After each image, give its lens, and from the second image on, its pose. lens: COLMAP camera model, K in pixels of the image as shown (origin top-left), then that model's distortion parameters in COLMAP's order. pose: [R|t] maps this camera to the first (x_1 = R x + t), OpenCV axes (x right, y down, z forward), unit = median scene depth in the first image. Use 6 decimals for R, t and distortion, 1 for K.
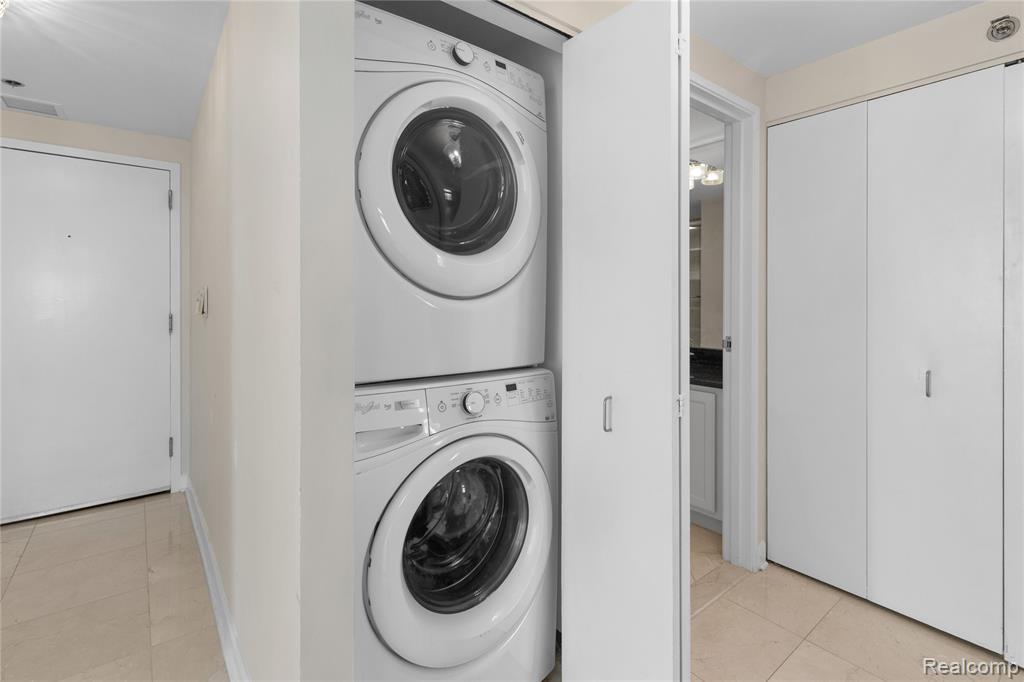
lens RADIAL K [[473.6, 0, 521.2], [0, 473.6, 303.7], [0, 0, 1]] dist [0.004569, -0.001666]
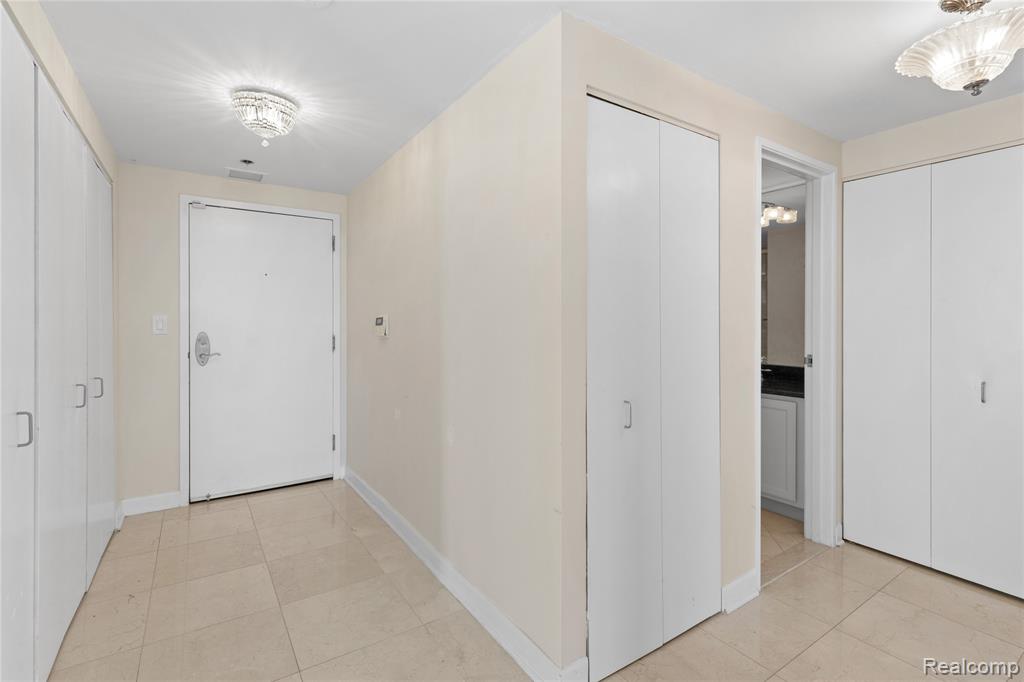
lens RADIAL K [[473.6, 0, 522.4], [0, 473.6, 324.3], [0, 0, 1]] dist [0.004569, -0.001666]
pose [[0.997040, -0.000672, -0.076876, -0.198676], [0.000614, 1.000000, -0.000772, -0.008228], [0.076877, 0.000722, 0.997040, -0.263328]]
